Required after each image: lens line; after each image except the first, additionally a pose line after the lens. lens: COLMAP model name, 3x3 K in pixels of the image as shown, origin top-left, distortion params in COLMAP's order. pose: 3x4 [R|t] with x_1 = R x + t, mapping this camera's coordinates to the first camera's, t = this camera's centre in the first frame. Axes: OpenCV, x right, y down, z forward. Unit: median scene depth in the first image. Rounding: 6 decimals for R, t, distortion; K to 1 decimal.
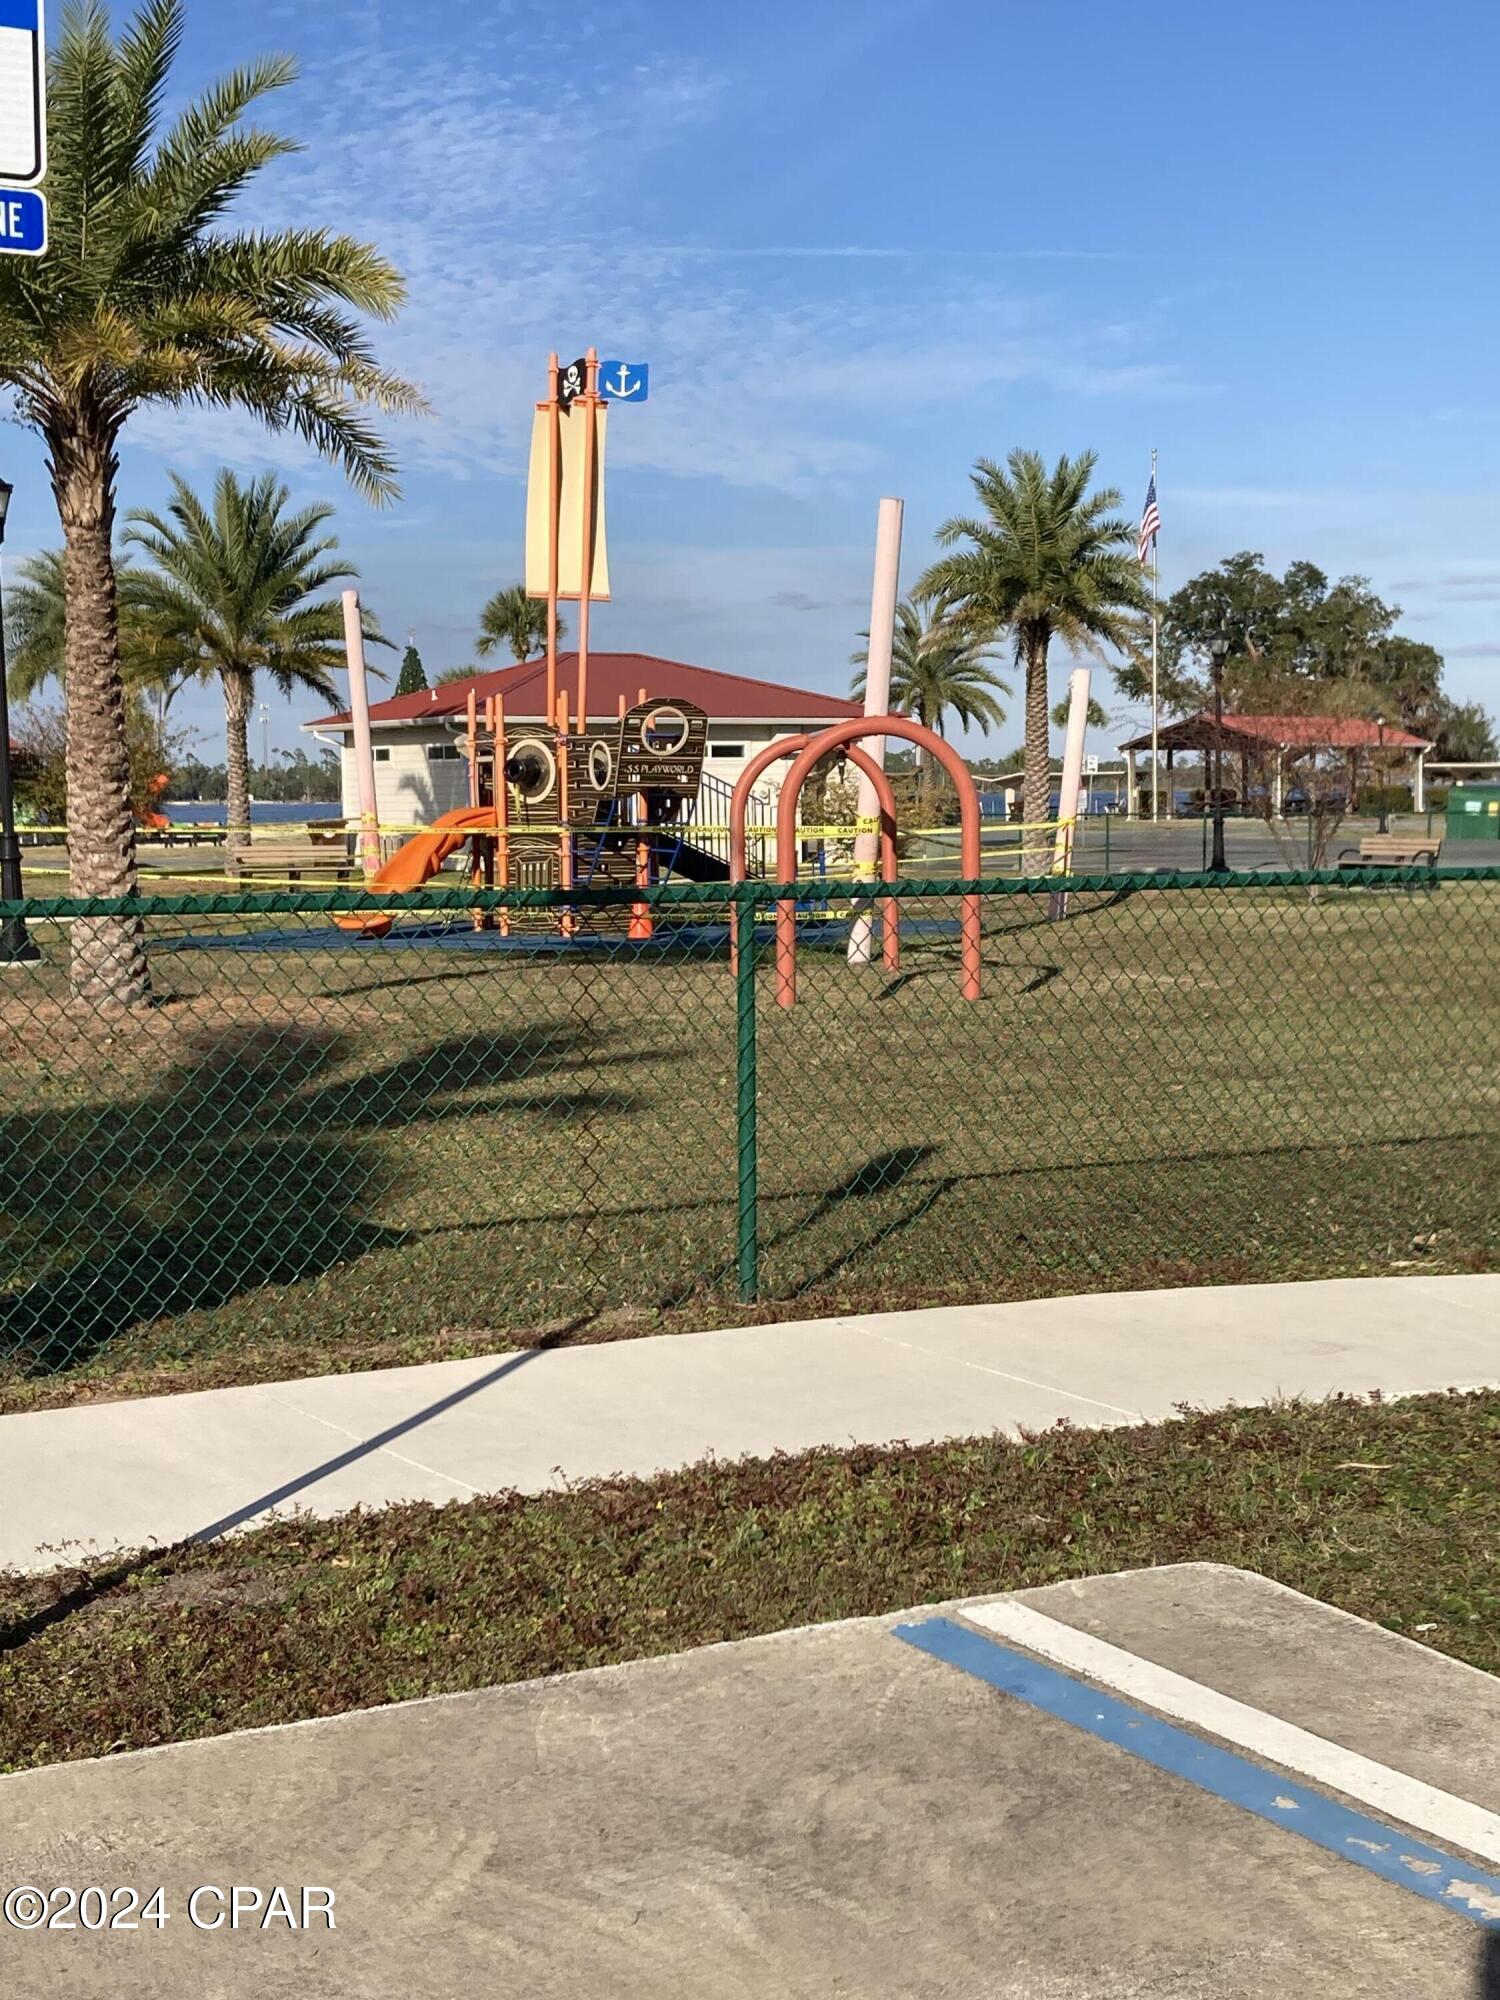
lens RADIAL K [[3262.1, 0, 750.0], [0, 3262.1, 1000.0], [0, 0, 1]] dist [0.002825, 0.018063]
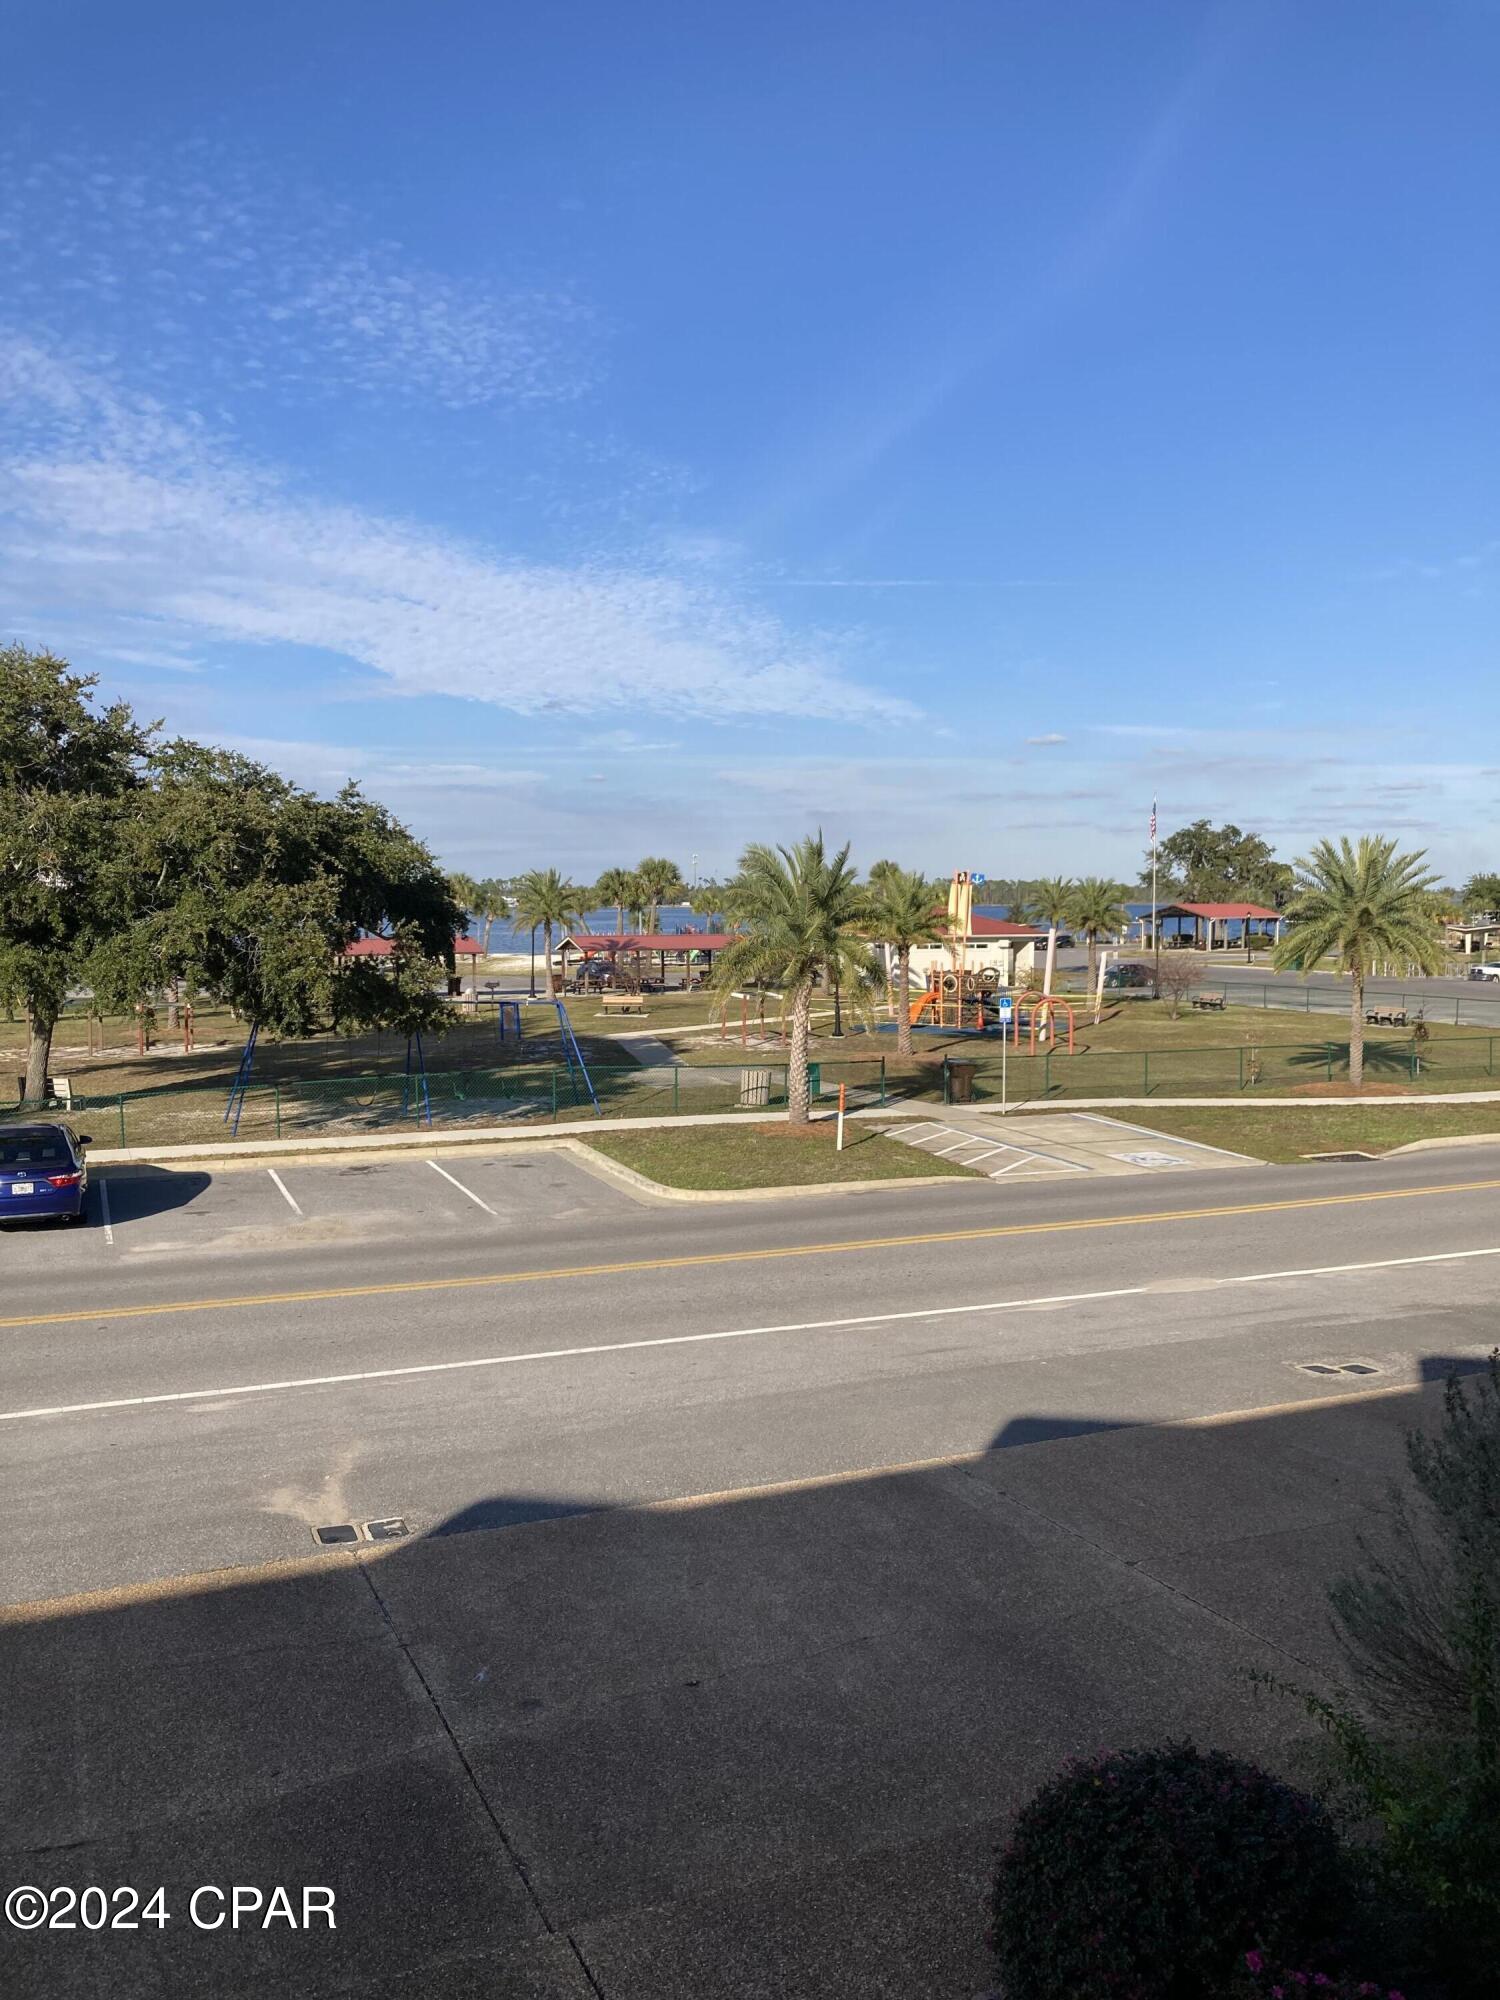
lens RADIAL K [[1671.6, 0, 750.0], [0, 1671.6, 1000.0], [0, 0, 1]] dist [0.170628, -0.563625]
pose [[0.992706, 0.015909, -0.119506, -0.011465], [-0.016827, 0.999836, -0.006674, -0.006141], [0.119380, 0.008636, 0.992811, -0.162125]]
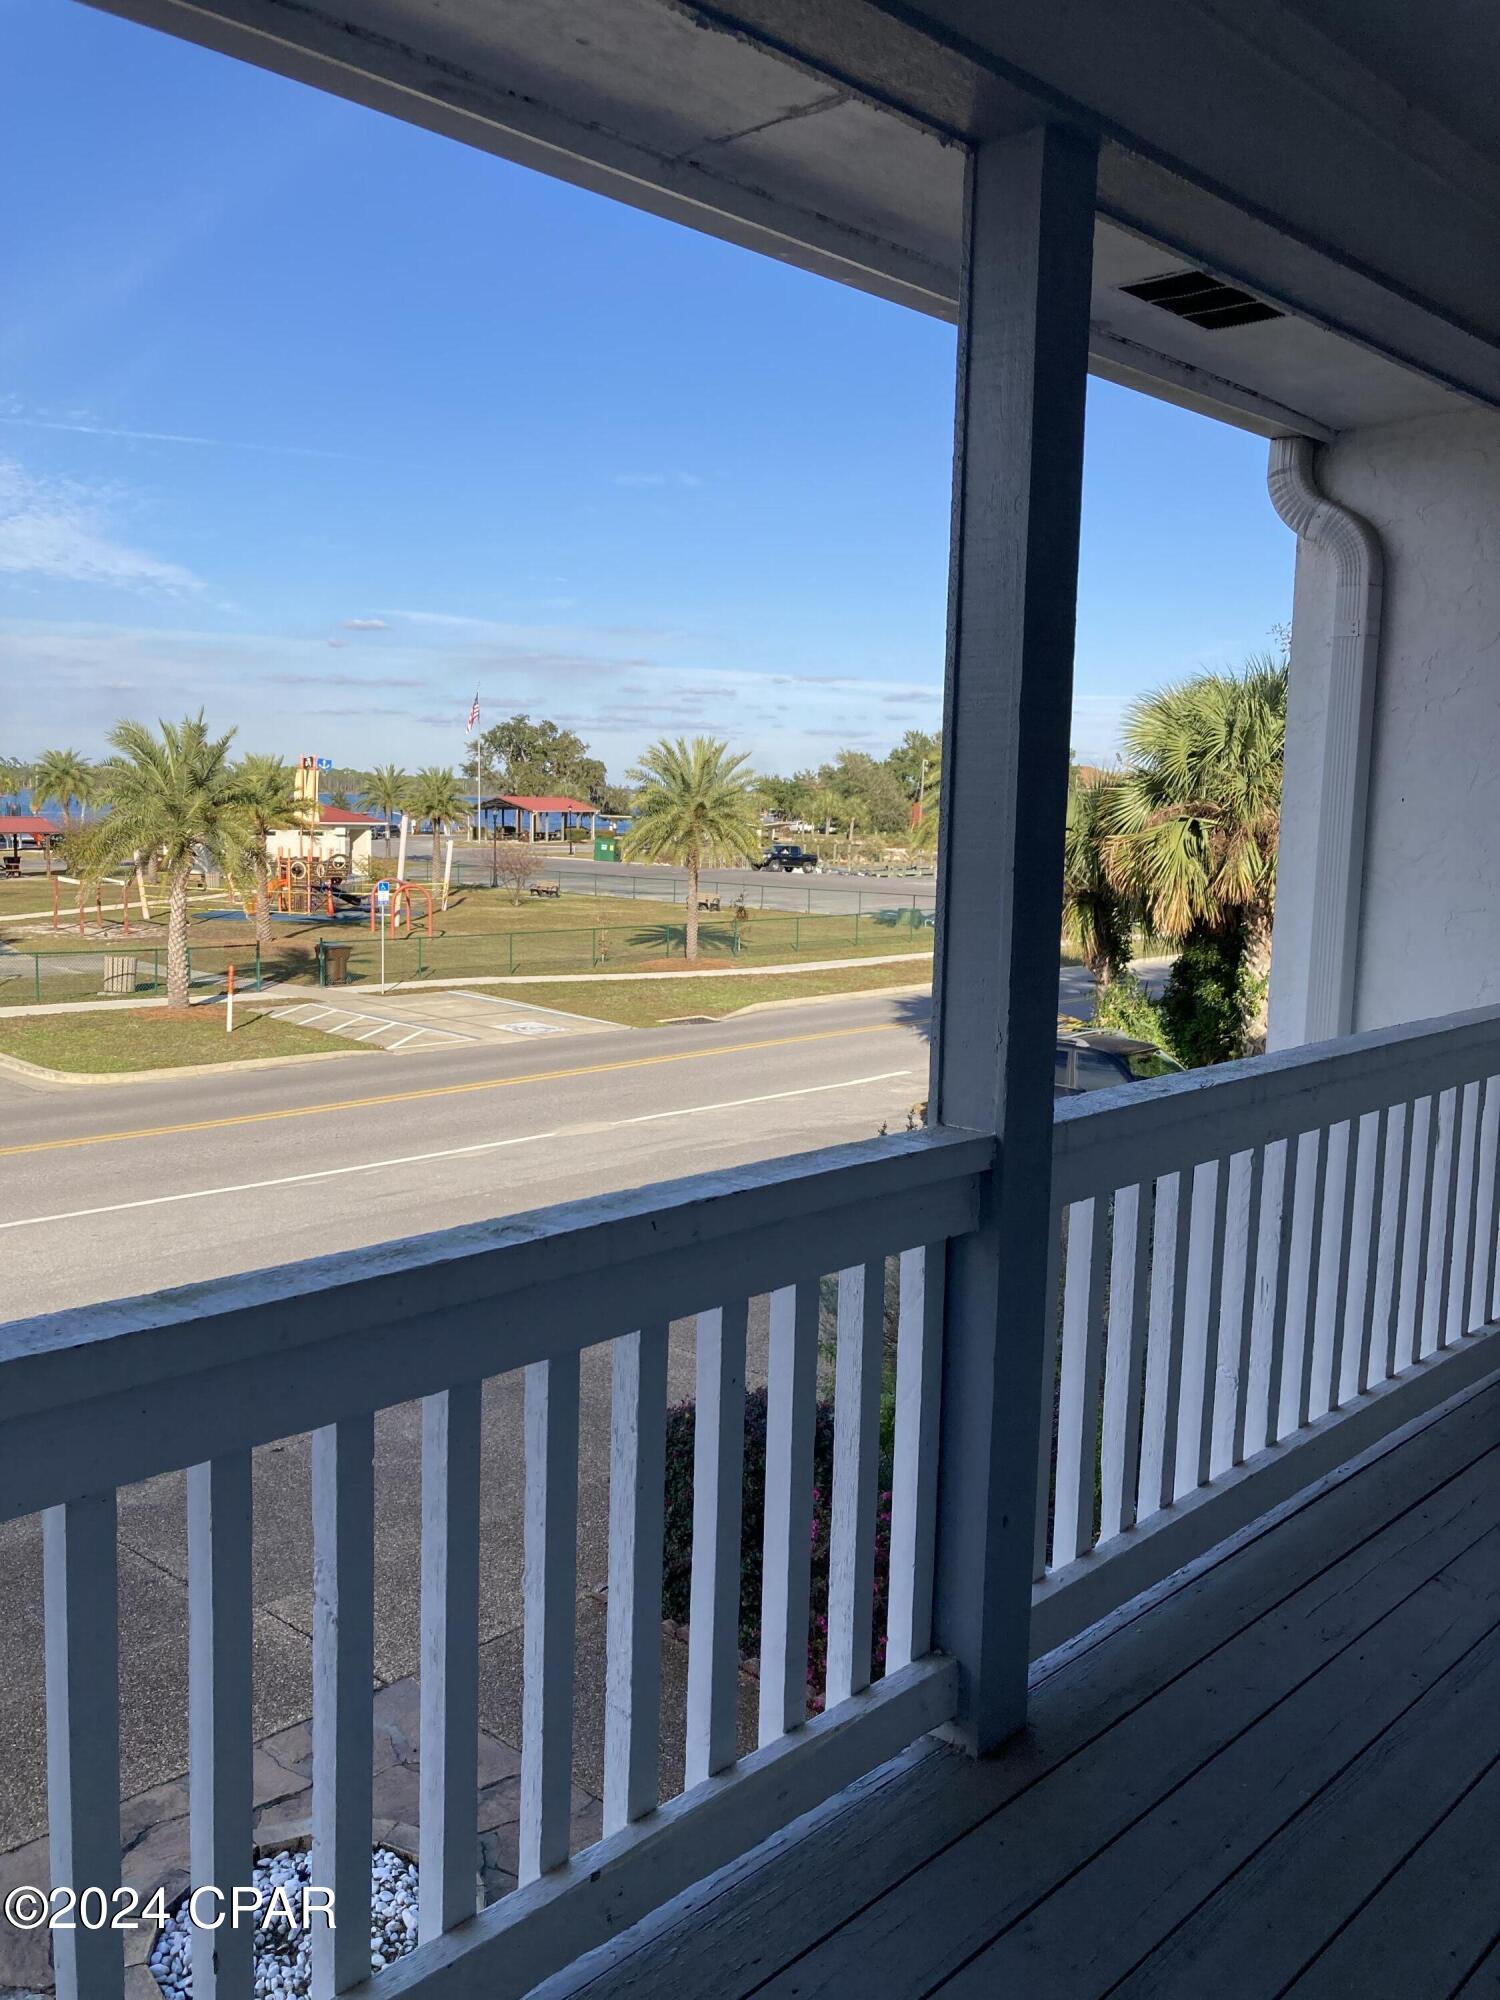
lens RADIAL K [[1671.6, 0, 750.0], [0, 1671.6, 1000.0], [0, 0, 1]] dist [0.170628, -0.563625]
pose [[0.960938, -0.004438, 0.276727, -0.018553], [-0.010408, 0.998585, 0.052157, -0.005045], [-0.276567, -0.053000, 0.959532, -0.171422]]
